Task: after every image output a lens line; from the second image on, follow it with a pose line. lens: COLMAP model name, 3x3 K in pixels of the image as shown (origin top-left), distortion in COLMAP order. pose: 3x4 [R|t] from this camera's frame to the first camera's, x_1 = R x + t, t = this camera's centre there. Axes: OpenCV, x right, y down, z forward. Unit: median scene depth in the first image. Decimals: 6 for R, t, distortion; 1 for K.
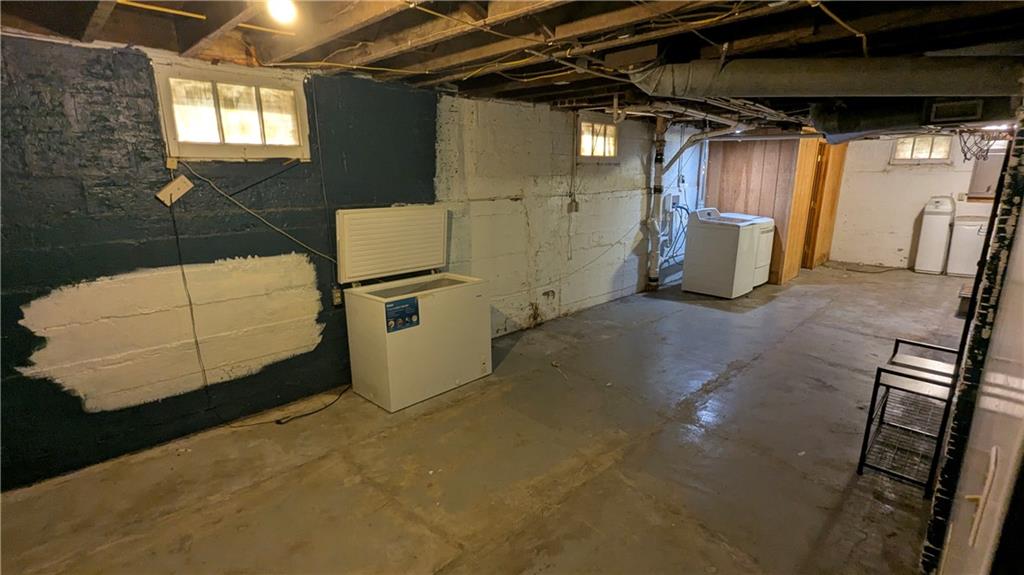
lens RADIAL K [[480.2, 0, 506.8], [0, 480.2, 289.7], [0, 0, 1]] dist [-0.002543, 0.002972]
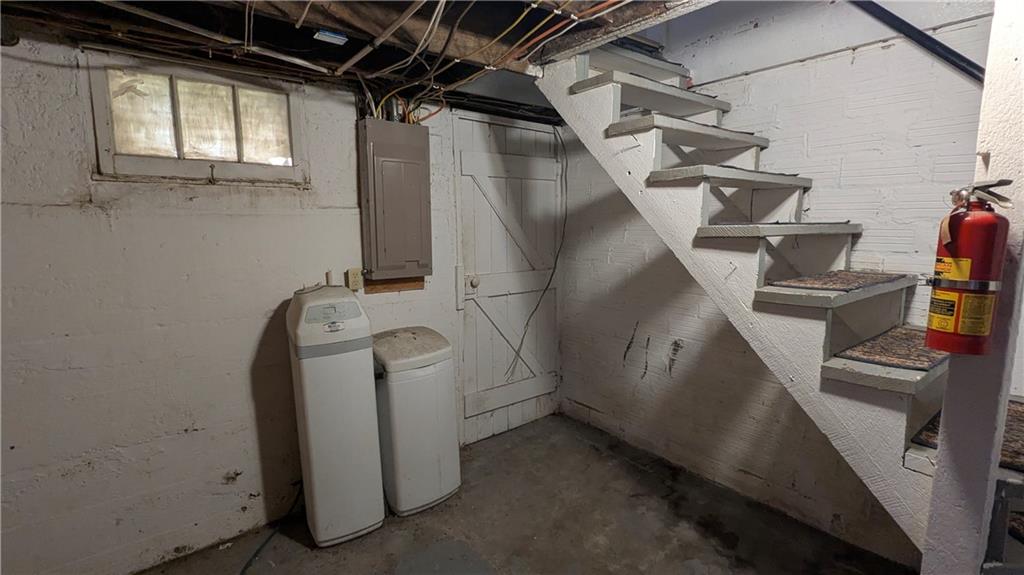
lens RADIAL K [[480.2, 0, 514.1], [0, 480.2, 286.1], [0, 0, 1]] dist [-0.002543, 0.002972]
pose [[0.099951, -0.121323, 0.987568, 1.282103], [0.246498, 0.964617, 0.093555, -0.399218], [-0.963976, 0.234082, 0.126320, 1.748359]]
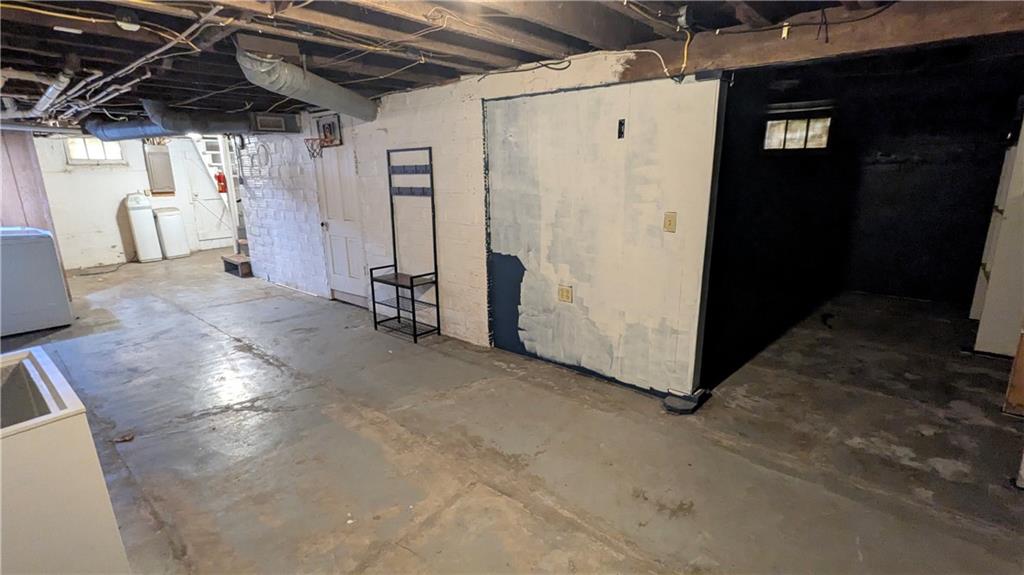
lens RADIAL K [[480.2, 0, 509.9], [0, 480.2, 289.0], [0, 0, 1]] dist [-0.002543, 0.002972]
pose [[-0.060956, -0.237697, 0.969425, -0.593810], [0.250211, 0.936581, 0.245377, -0.084077], [-0.966271, 0.257518, 0.002384, 0.430483]]
